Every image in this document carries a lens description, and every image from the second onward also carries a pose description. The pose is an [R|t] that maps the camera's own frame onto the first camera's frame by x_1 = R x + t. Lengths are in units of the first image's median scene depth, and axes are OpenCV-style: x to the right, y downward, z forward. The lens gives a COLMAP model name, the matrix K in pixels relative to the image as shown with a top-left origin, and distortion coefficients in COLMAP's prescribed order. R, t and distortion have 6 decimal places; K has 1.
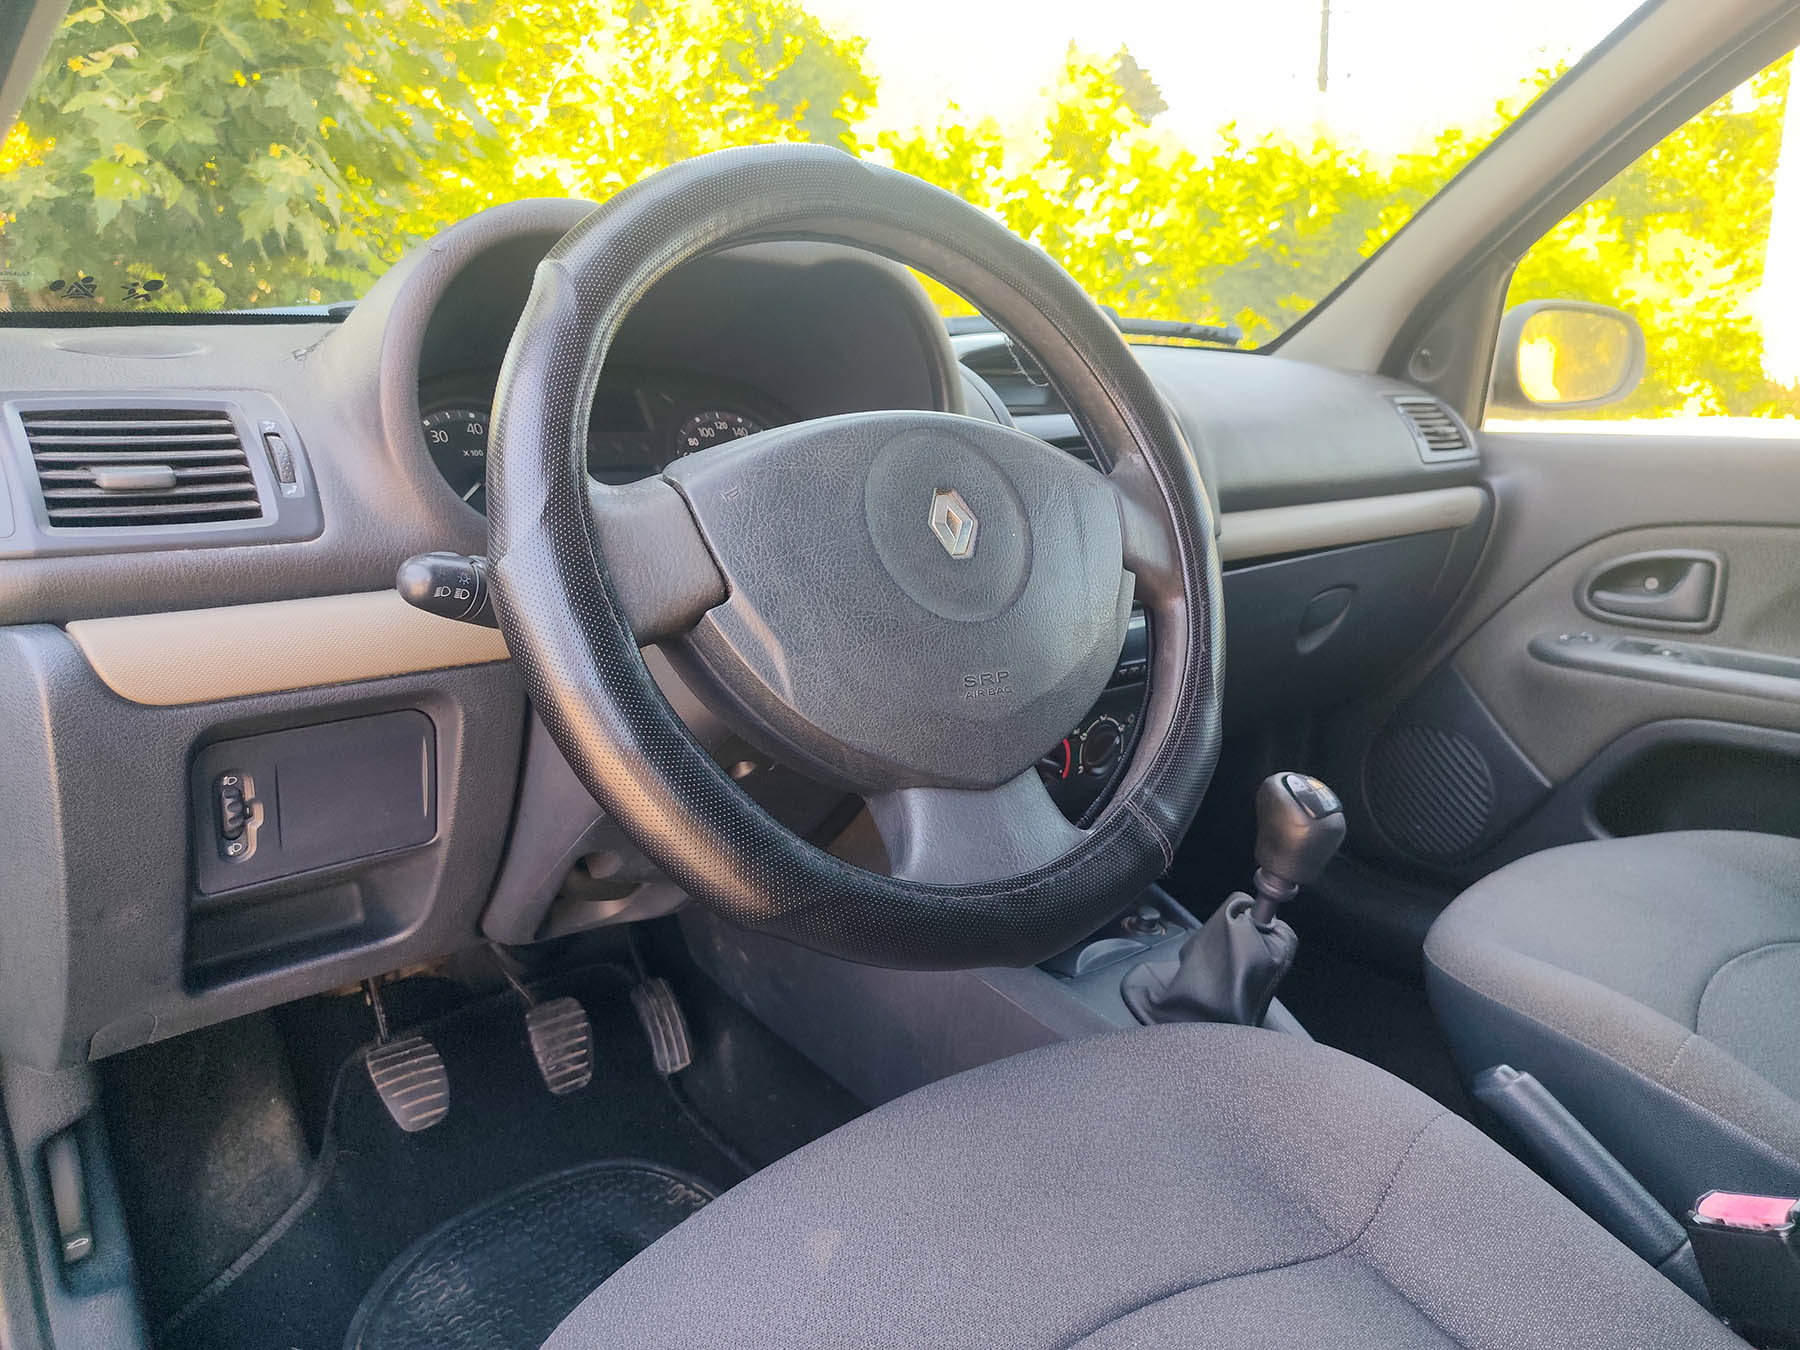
lens RADIAL K [[1260.5, 0, 938.3], [0, 1260.5, 672.2], [0, 0, 1]] dist [0.027552, -0.035225]
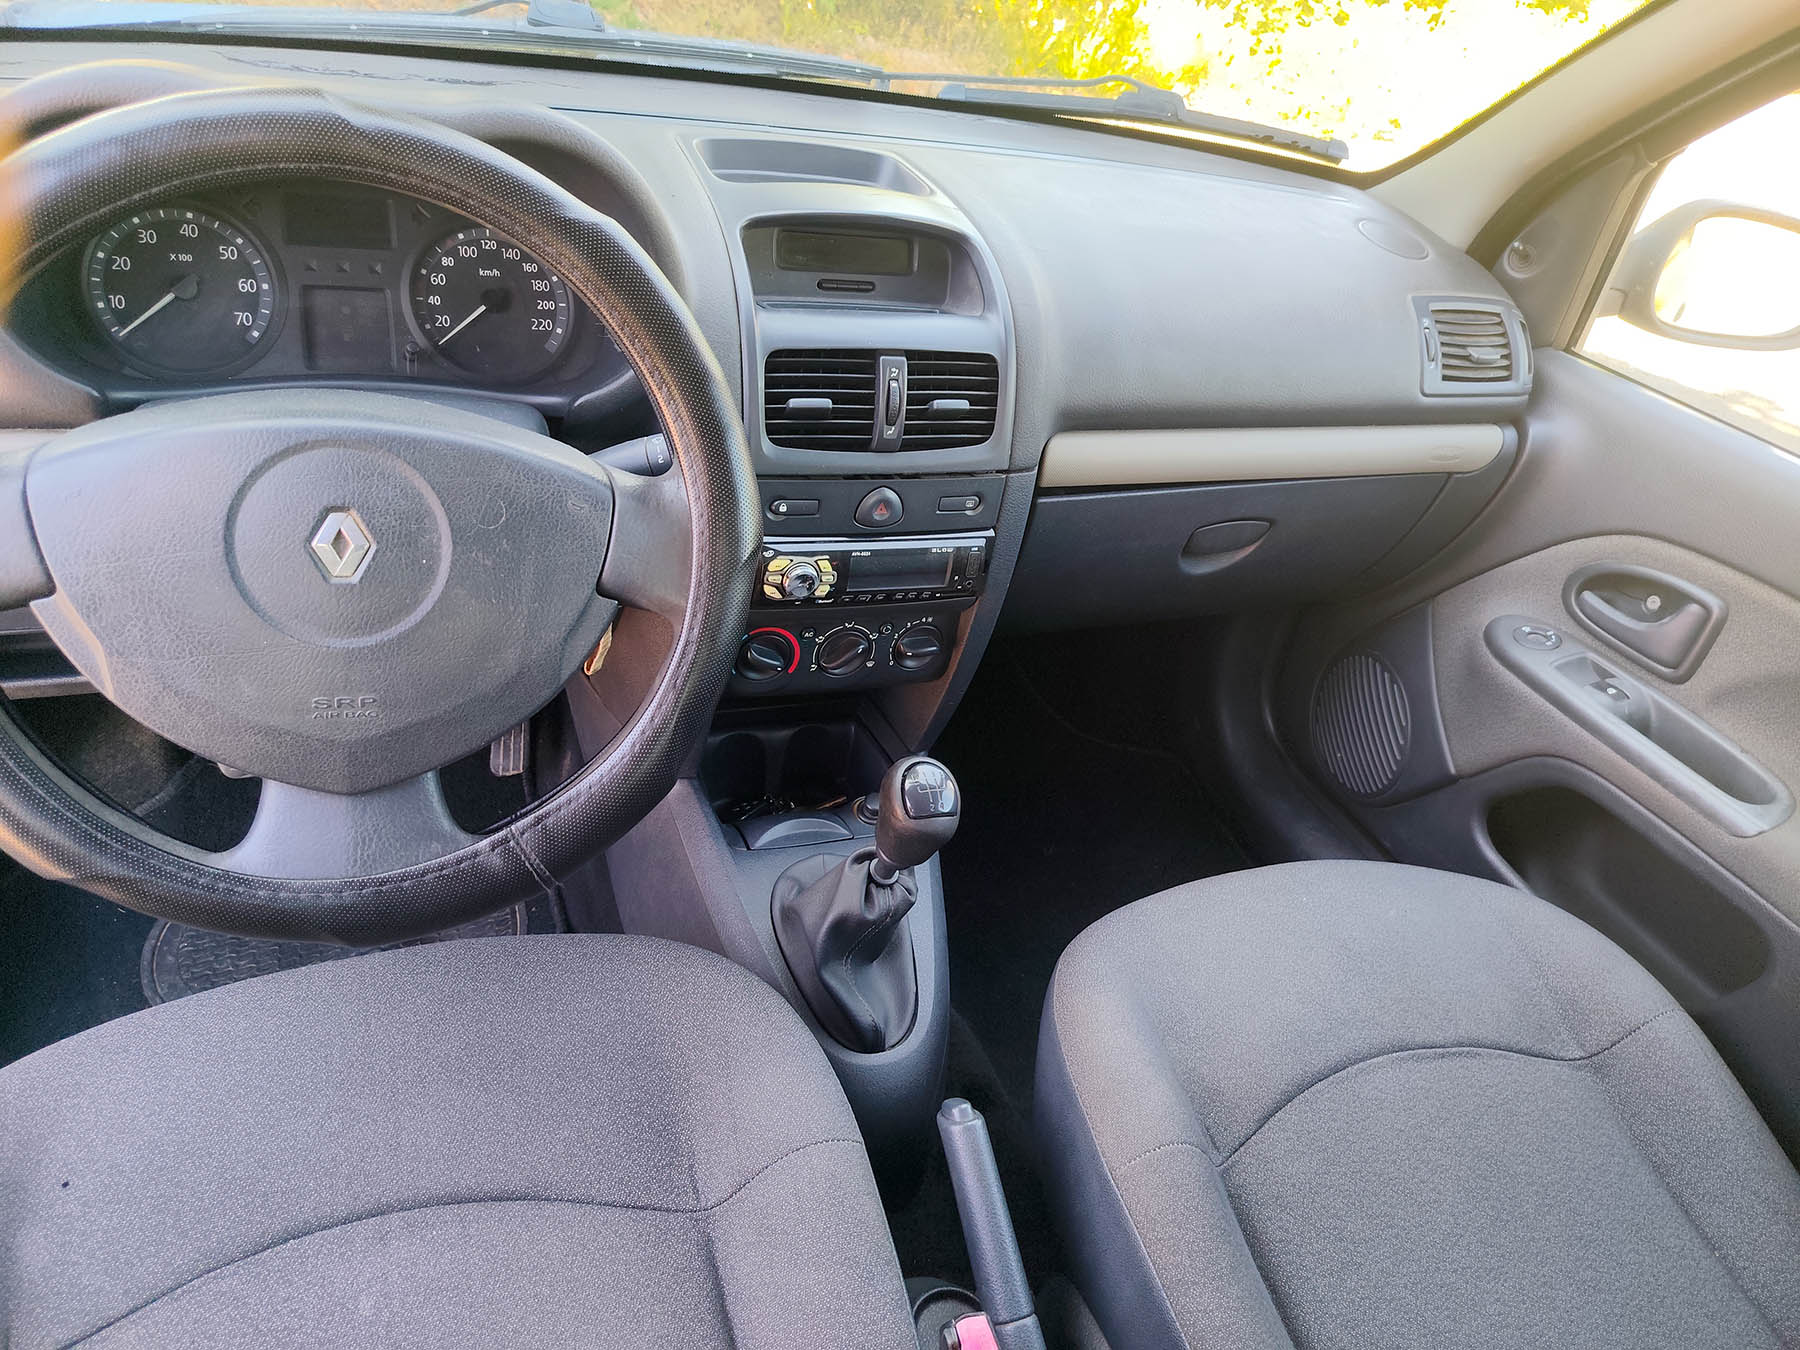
lens RADIAL K [[1260.5, 0, 938.3], [0, 1260.5, 672.2], [0, 0, 1]] dist [0.027552, -0.035225]
pose [[0.932888, 0.303413, -0.194065, 0.319181], [-0.225852, 0.912526, 0.341009, -0.223268], [0.280556, -0.274293, 0.919810, 0.083812]]
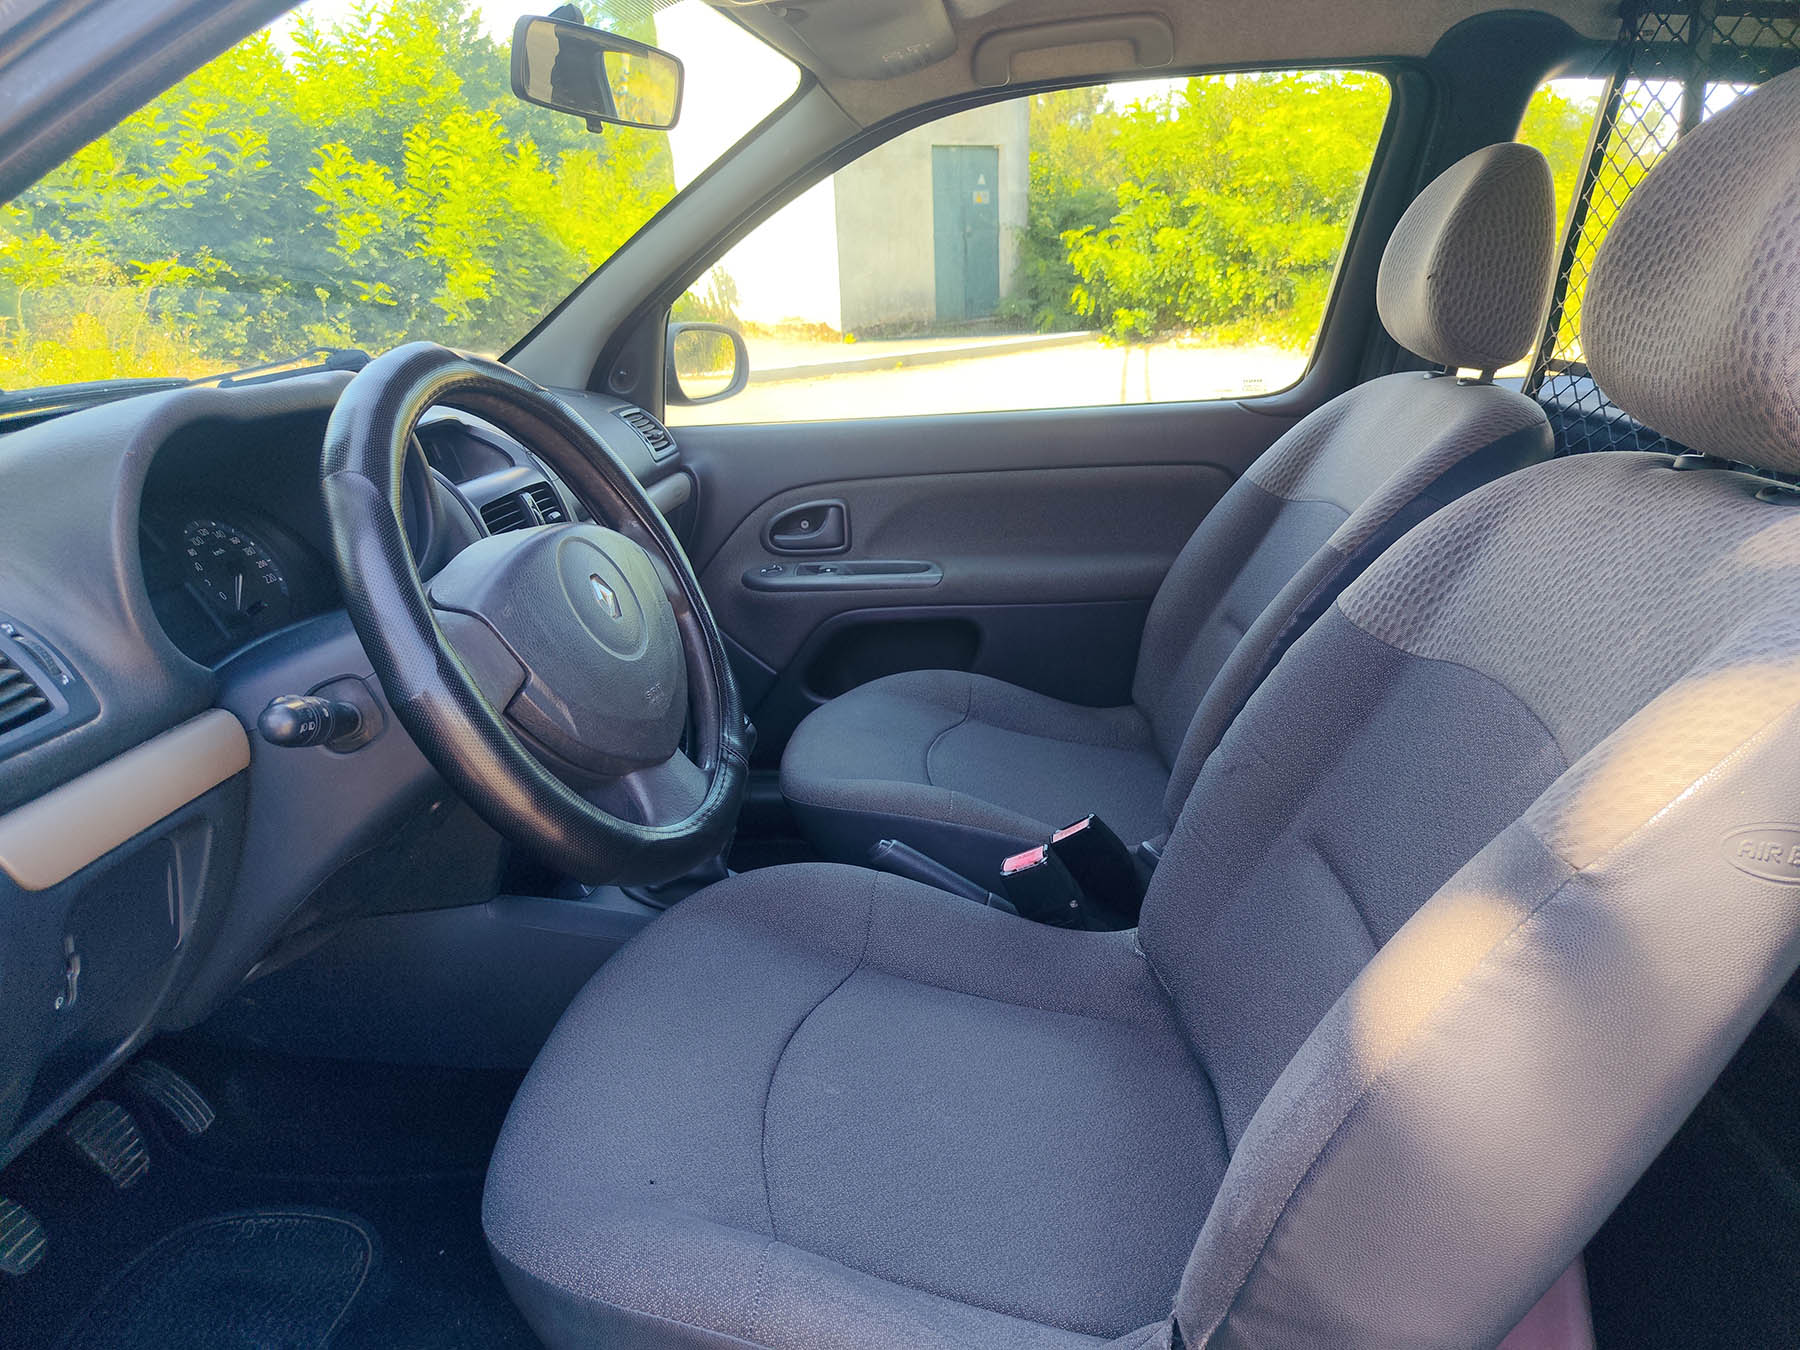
lens RADIAL K [[1260.5, 0, 938.3], [0, 1260.5, 672.2], [0, 0, 1]] dist [0.027552, -0.035225]
pose [[0.712691, -0.231492, 0.662181, -0.358256], [0.188075, 0.972476, 0.137547, -0.080659], [-0.675795, 0.026511, 0.736612, -0.189881]]
